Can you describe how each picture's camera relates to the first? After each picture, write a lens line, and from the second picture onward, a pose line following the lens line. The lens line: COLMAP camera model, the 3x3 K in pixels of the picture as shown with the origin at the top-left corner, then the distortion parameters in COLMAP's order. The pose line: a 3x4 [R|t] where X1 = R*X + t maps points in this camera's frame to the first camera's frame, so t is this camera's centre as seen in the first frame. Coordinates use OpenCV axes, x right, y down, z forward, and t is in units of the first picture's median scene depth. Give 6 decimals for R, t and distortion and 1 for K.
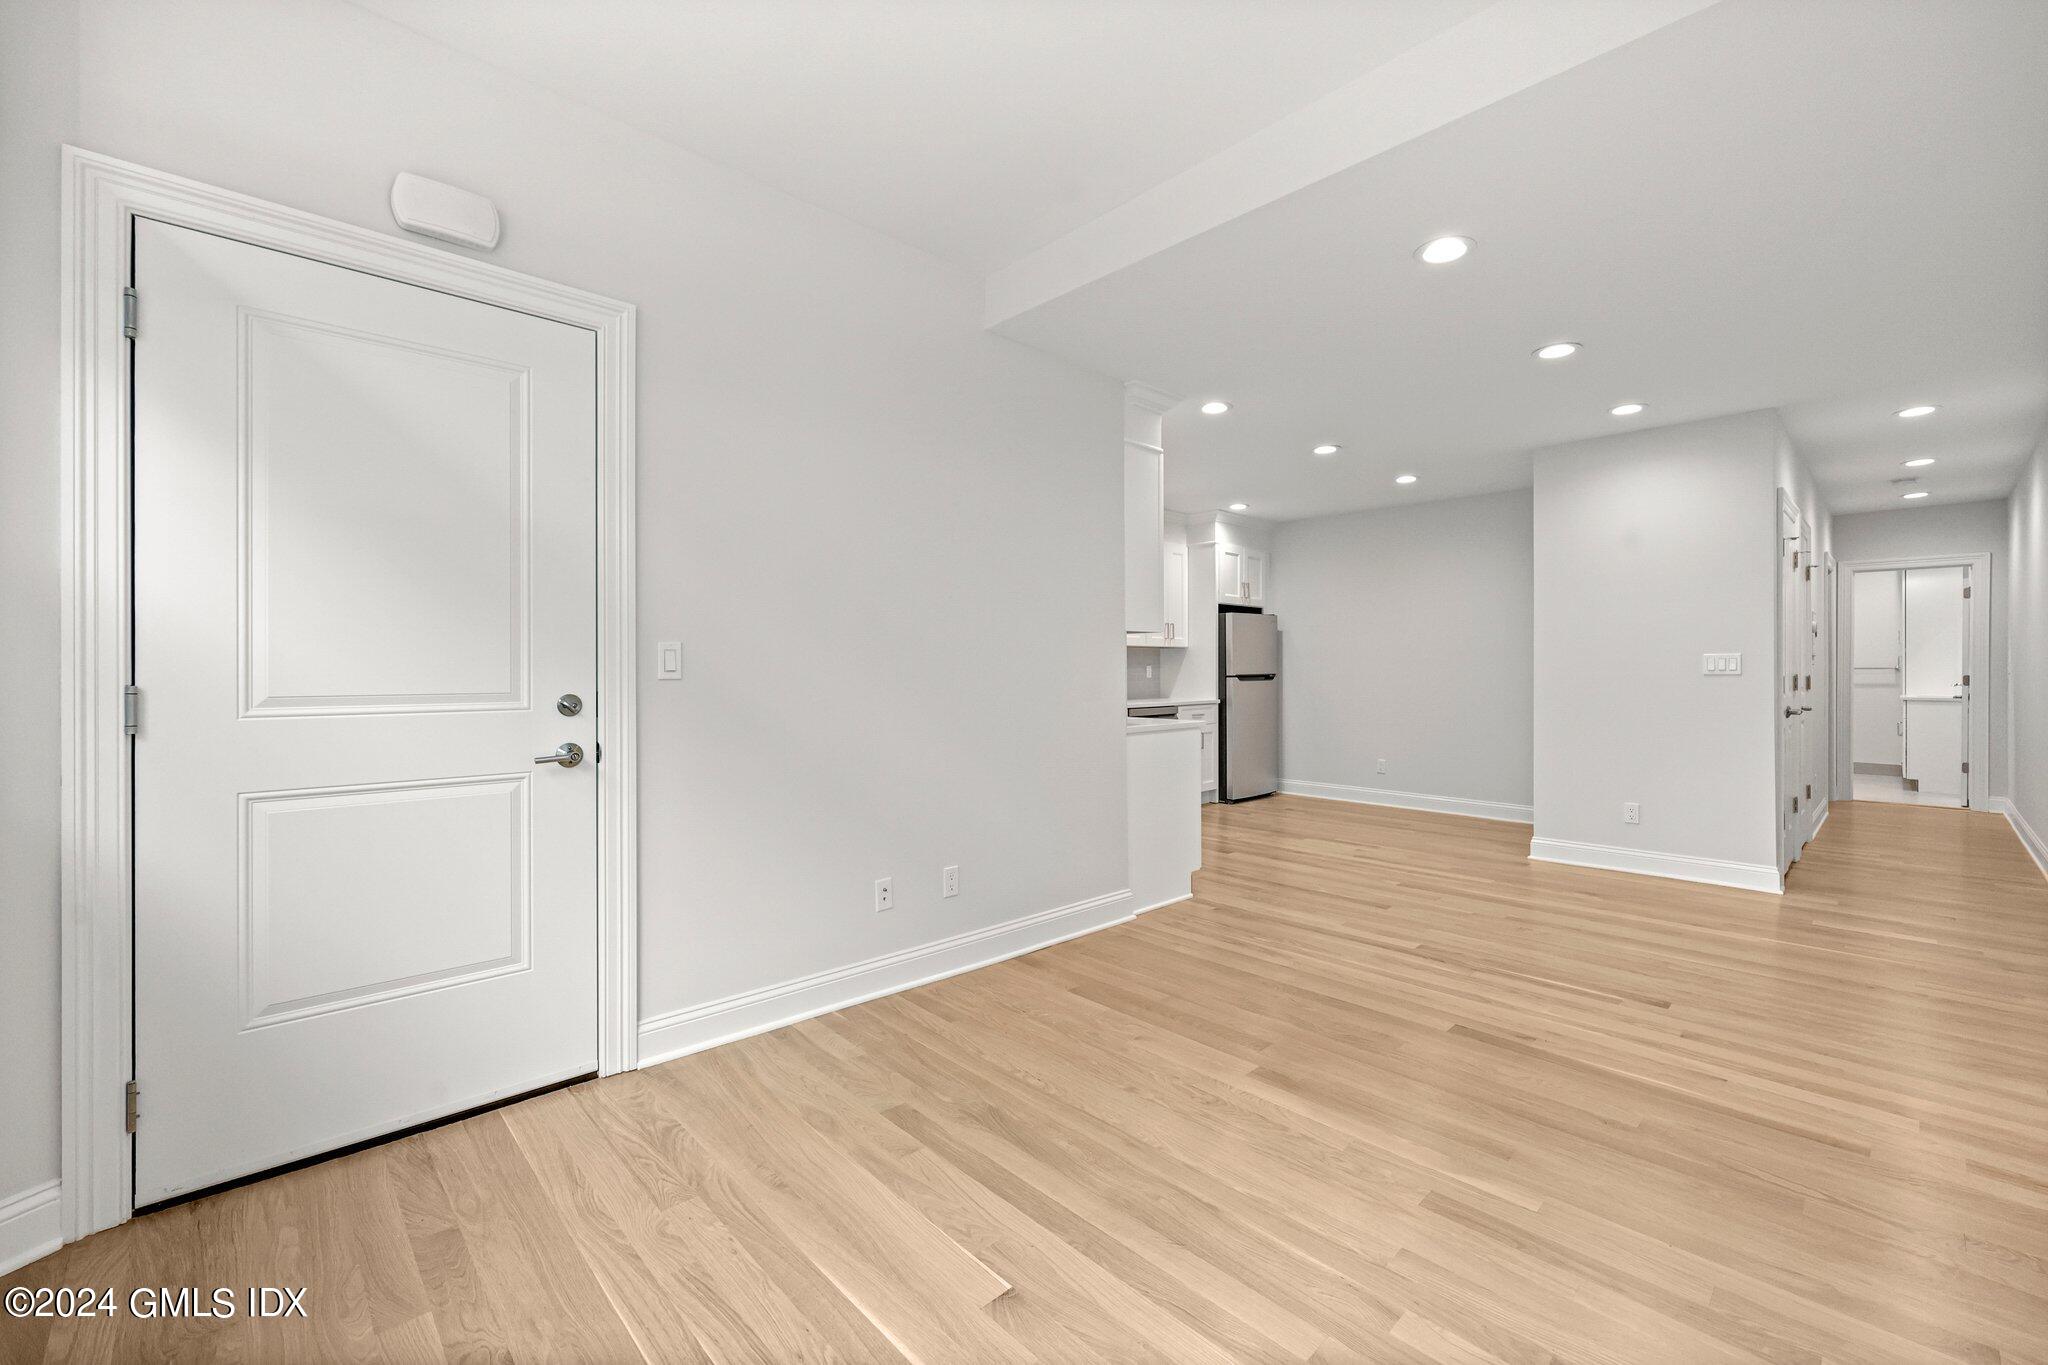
lens RADIAL K [[827.1, 0, 1018.6], [0, 827.1, 678.0], [0, 0, 1]] dist [0.000647, -0.000667]
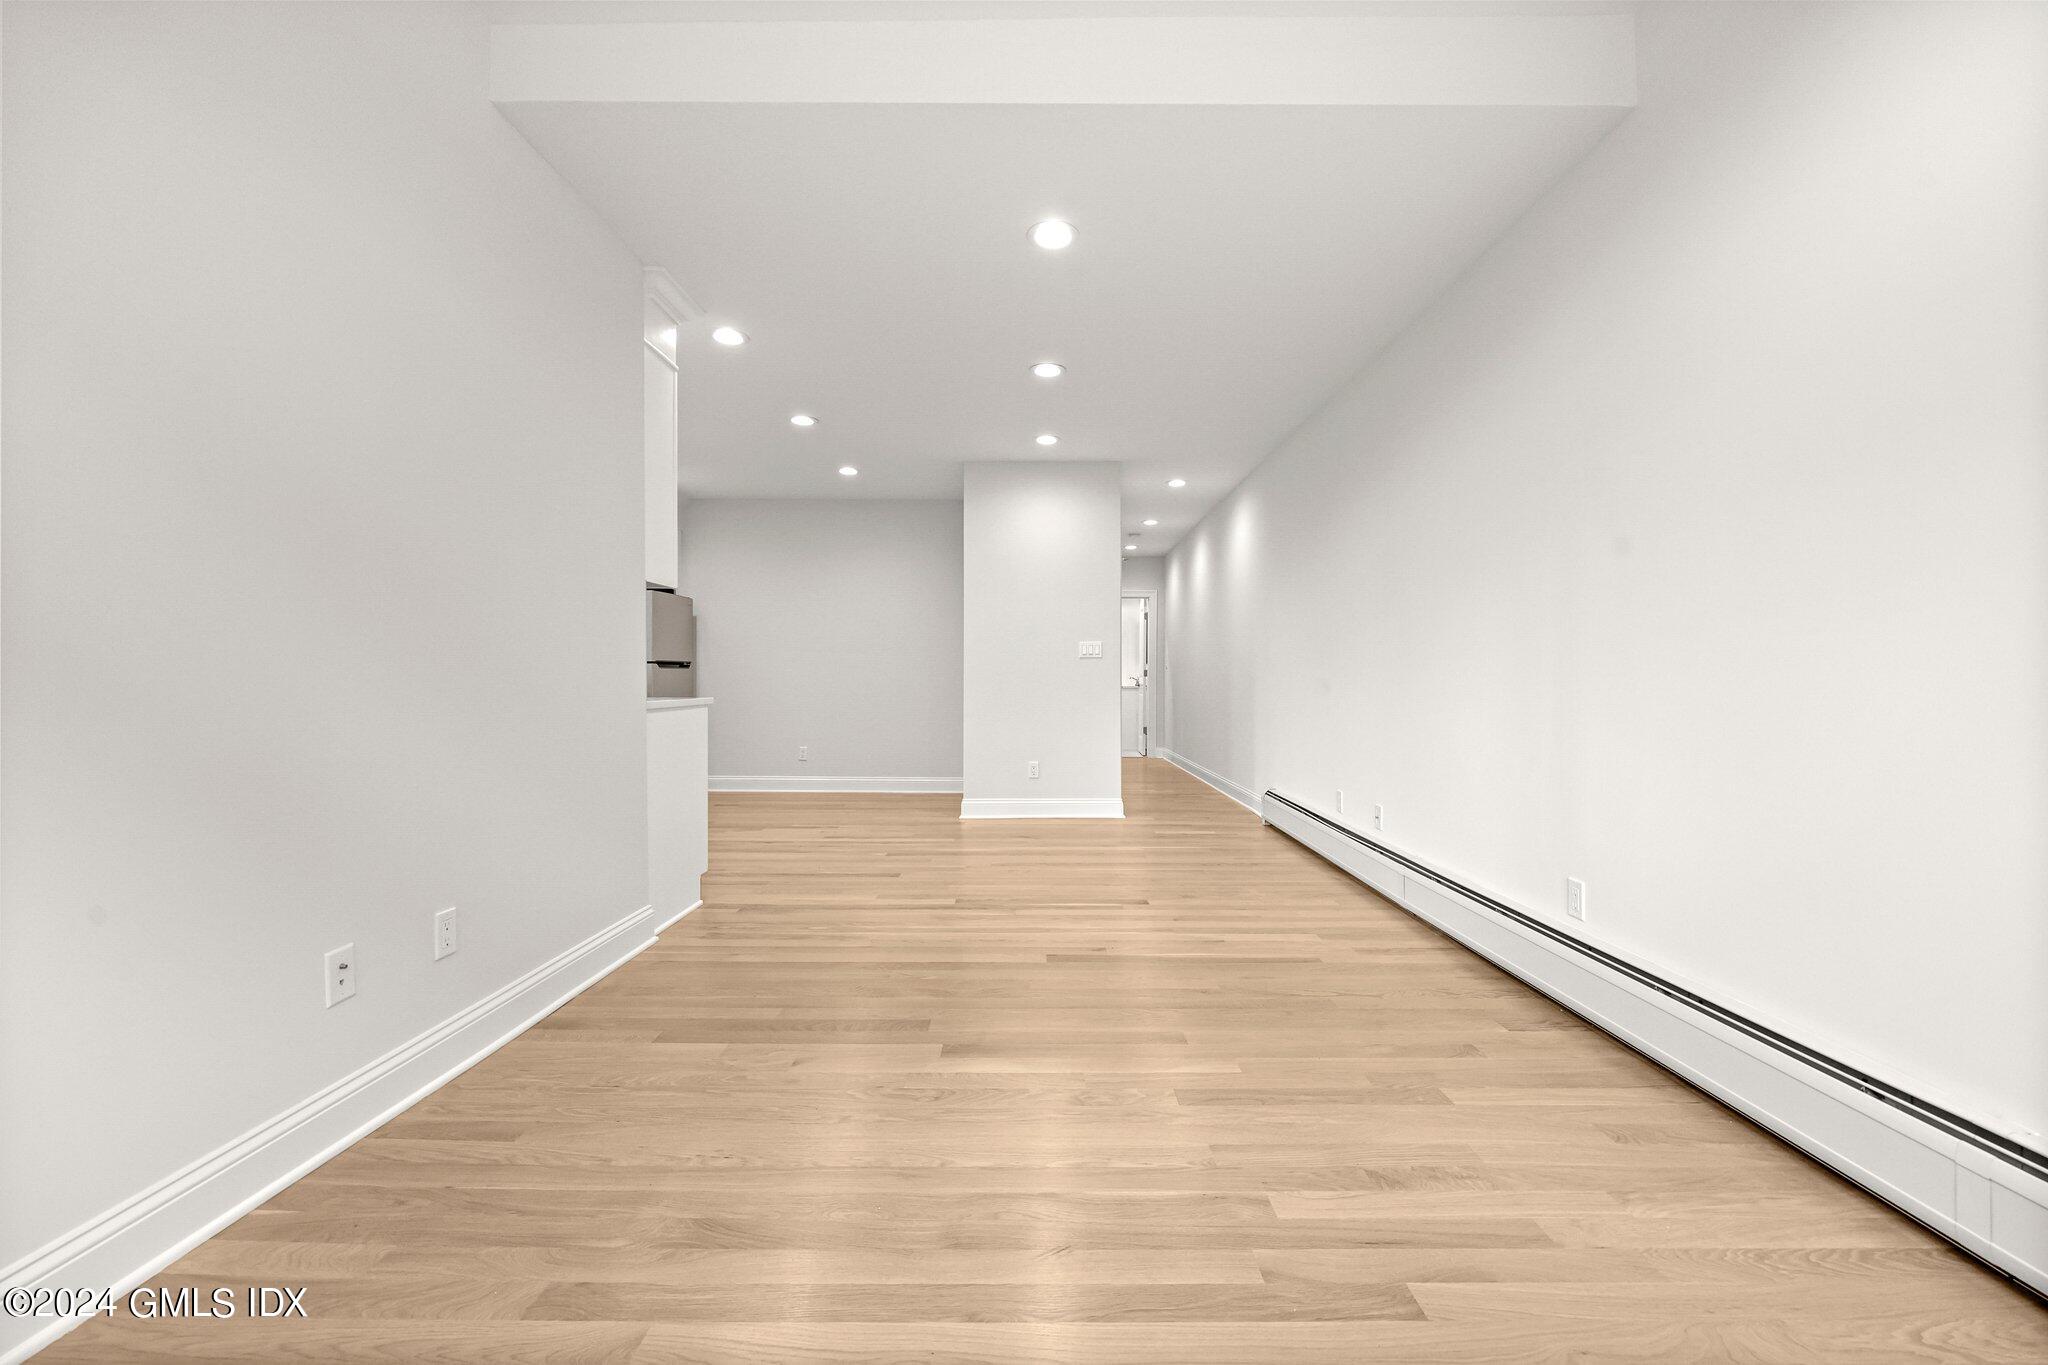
lens RADIAL K [[827.1, 0, 1033.4], [0, 827.1, 677.9], [0, 0, 1]] dist [0.000647, -0.000667]
pose [[0.684253, 0.004874, 0.729228, -0.175576], [0.003133, 0.999949, -0.009623, 0.042317], [-0.729238, 0.008869, 0.684203, 0.170902]]
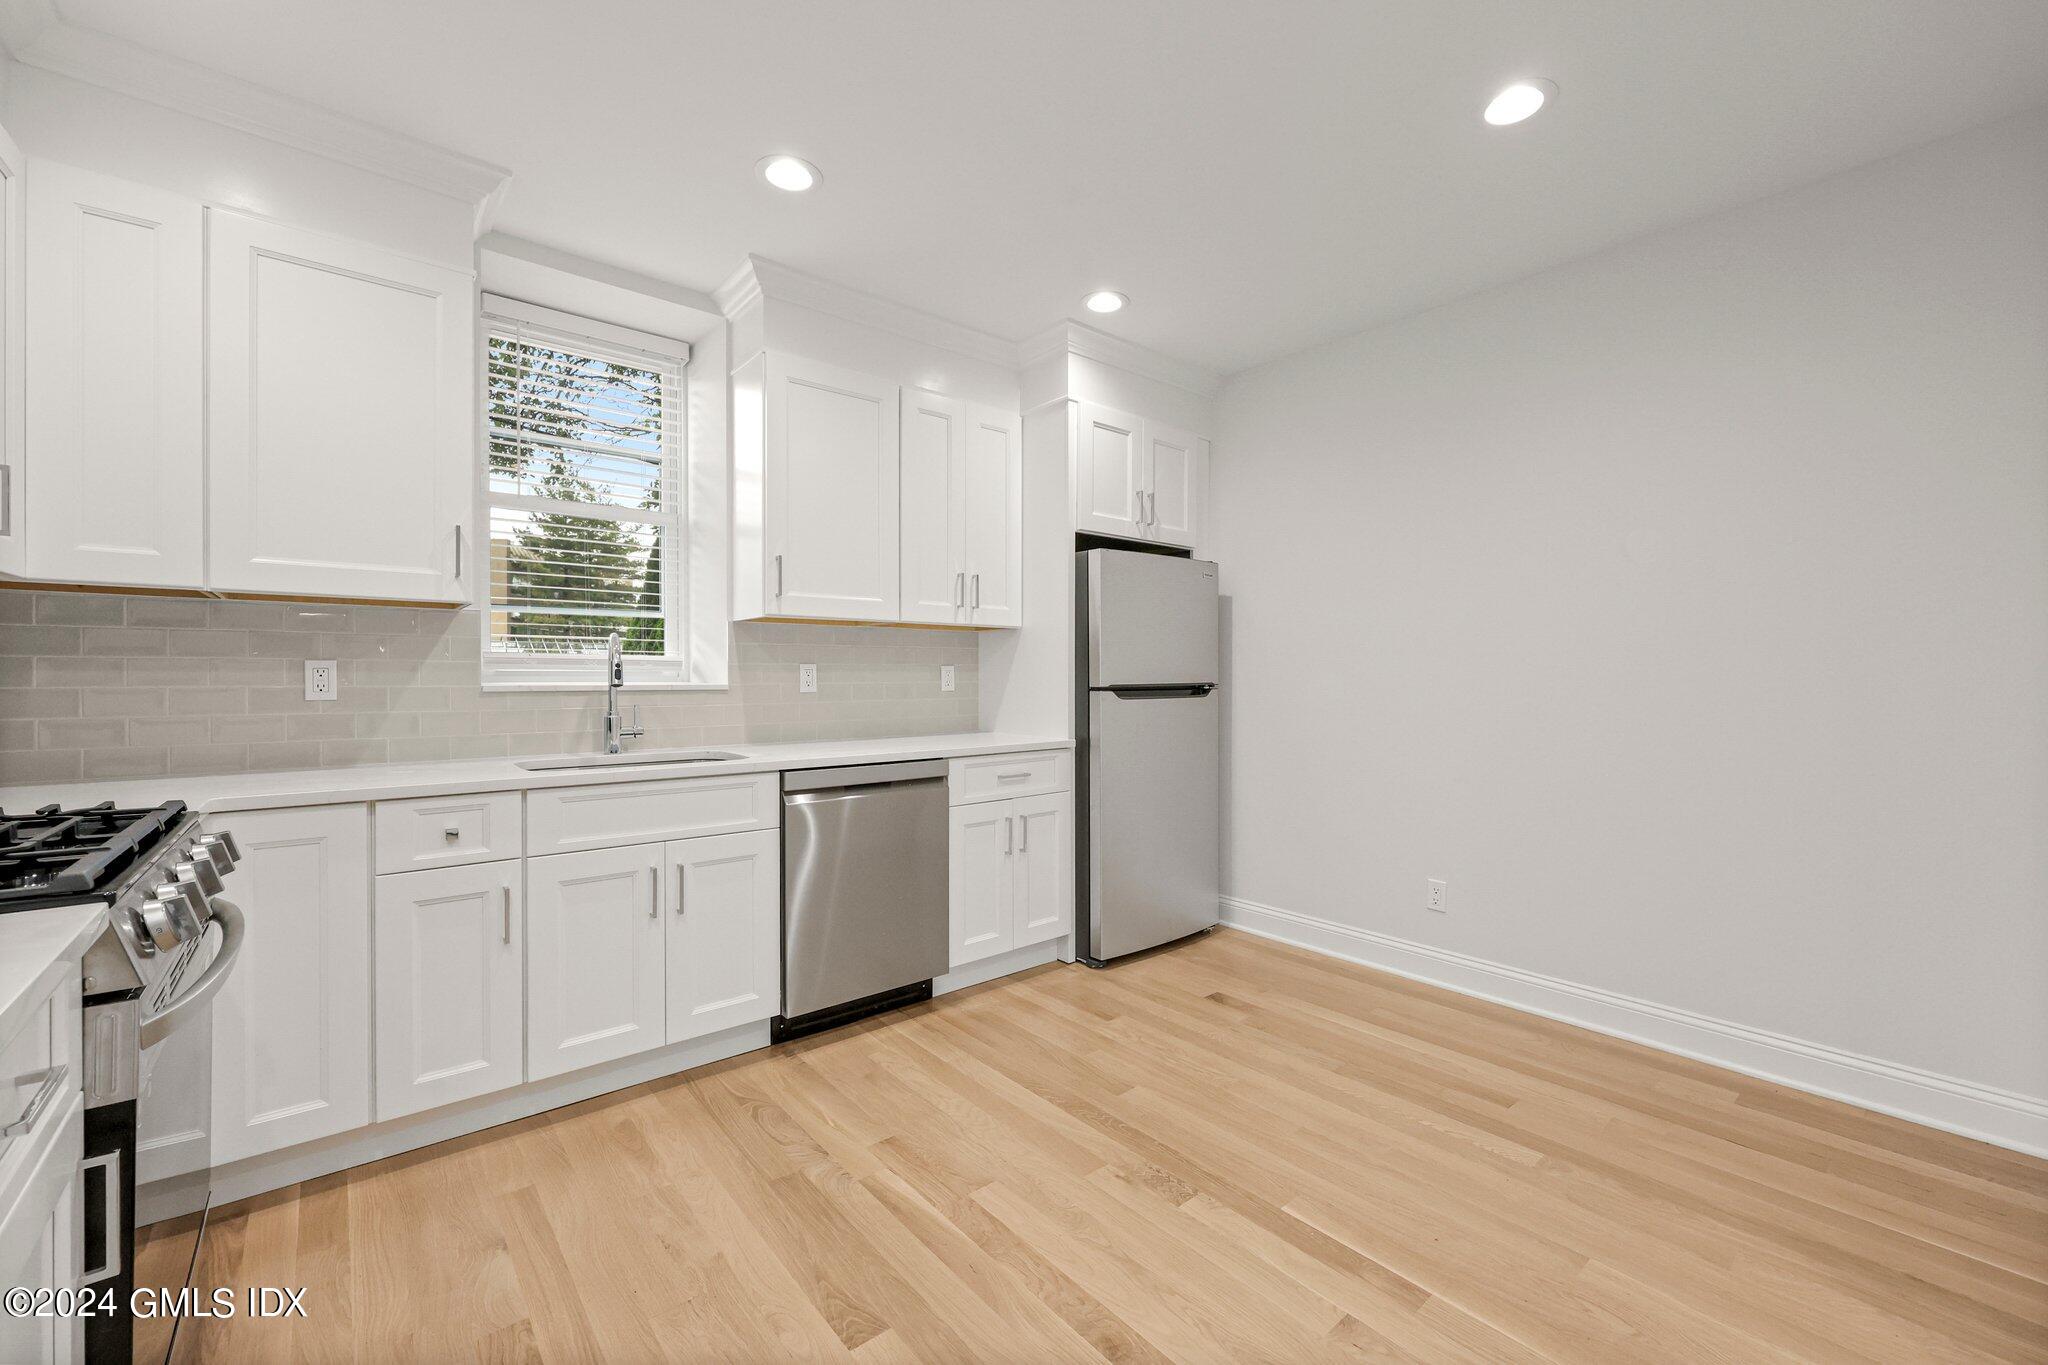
lens RADIAL K [[827.1, 0, 1006.0], [0, 827.1, 684.4], [0, 0, 1]] dist [0.000647, -0.000667]
pose [[0.998485, 0.000992, -0.055012, 0.380923], [-0.001285, 0.999985, -0.005298, -0.002778], [0.055006, 0.005361, 0.998472, 0.897085]]
